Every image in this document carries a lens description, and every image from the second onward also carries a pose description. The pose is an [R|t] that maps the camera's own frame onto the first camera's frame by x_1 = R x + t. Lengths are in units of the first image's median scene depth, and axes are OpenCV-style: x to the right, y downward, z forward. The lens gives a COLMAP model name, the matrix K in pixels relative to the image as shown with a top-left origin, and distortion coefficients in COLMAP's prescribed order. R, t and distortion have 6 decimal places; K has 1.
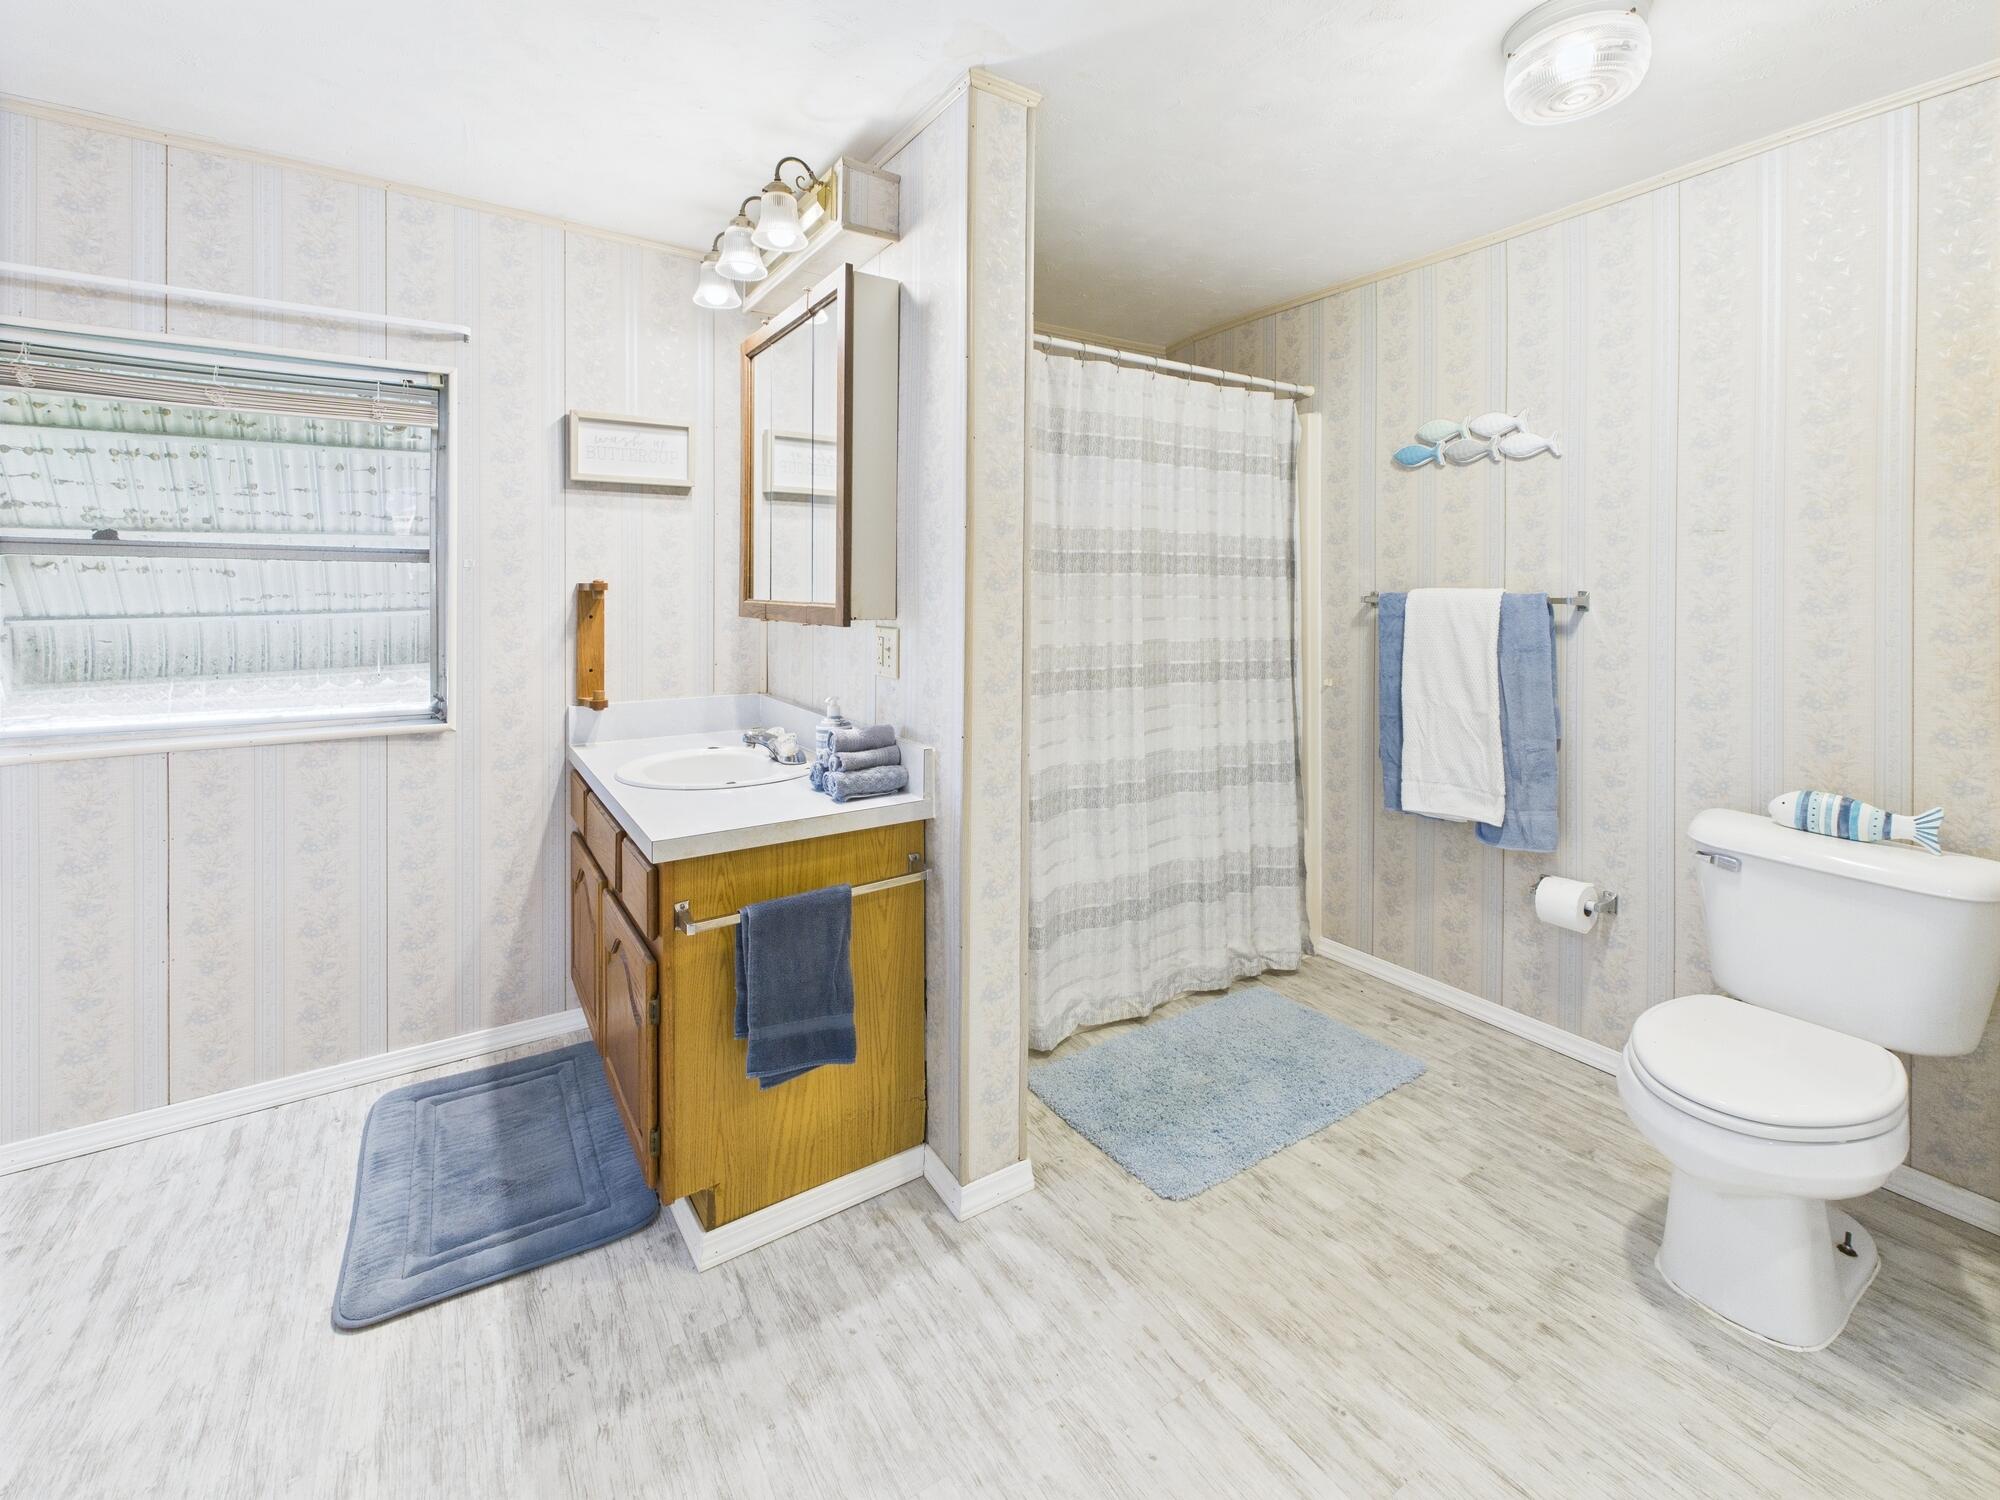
lens RADIAL K [[877.6, 0, 998.7], [0, 877.6, 575.5], [0, 0, 1]] dist [-0.000178, 0.000315]
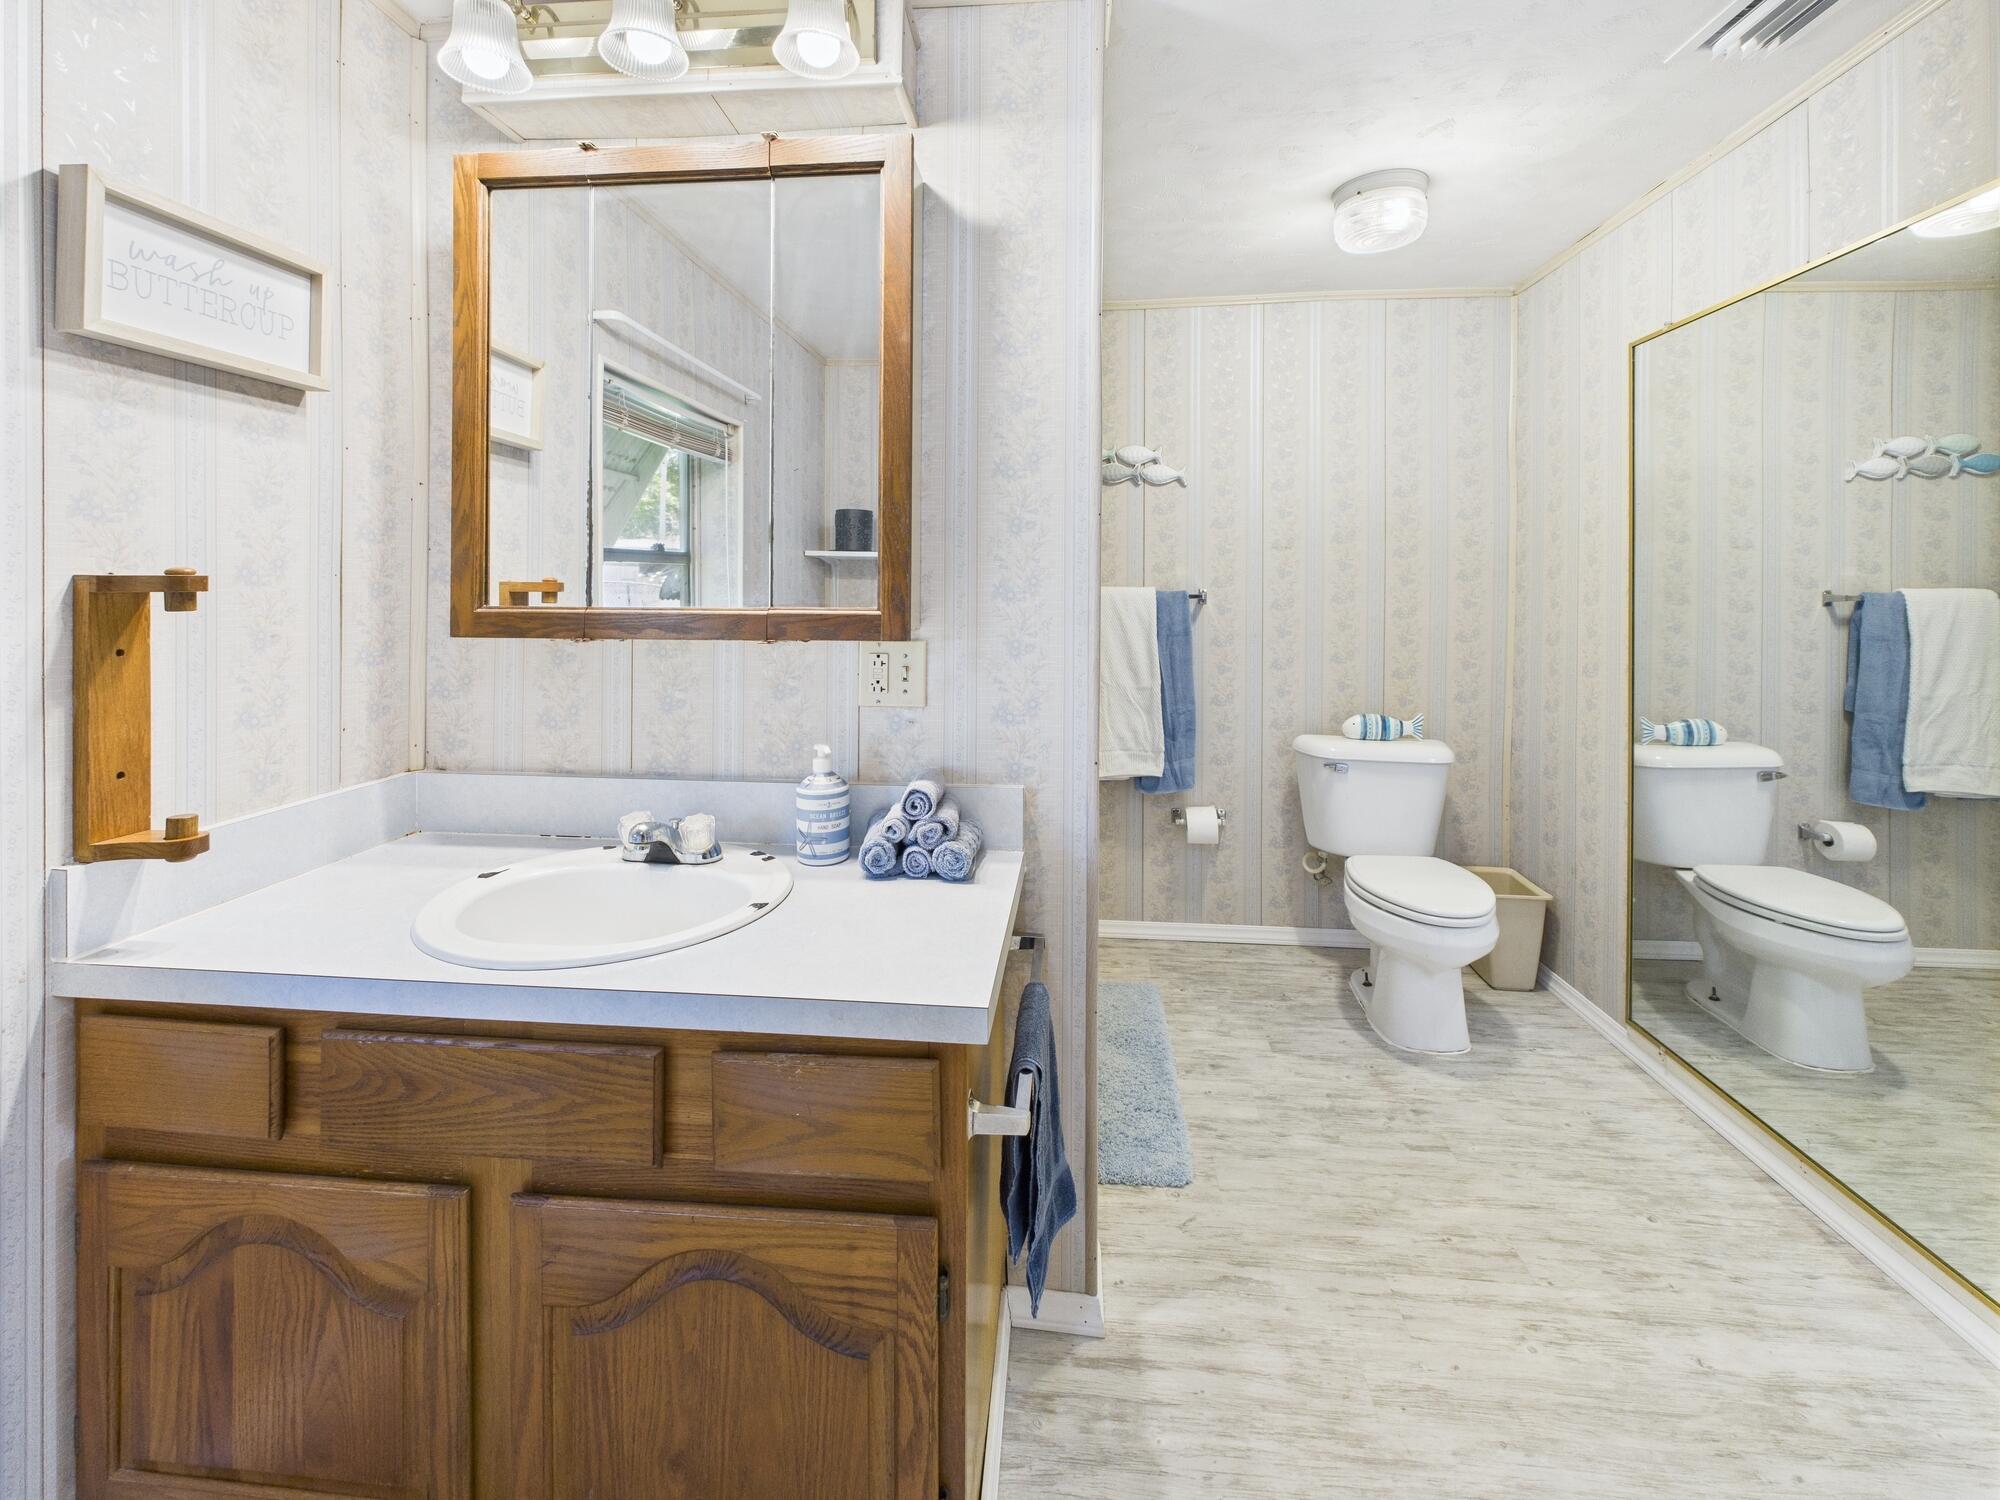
lens RADIAL K [[877.6, 0, 998.7], [0, 877.6, 575.5], [0, 0, 1]] dist [-0.000178, 0.000315]
pose [[0.622514, 0.009637, 0.782550, -0.594971], [-0.010924, 0.999934, -0.003624, 0.005795], [-0.782533, -0.006293, 0.622578, 0.427932]]
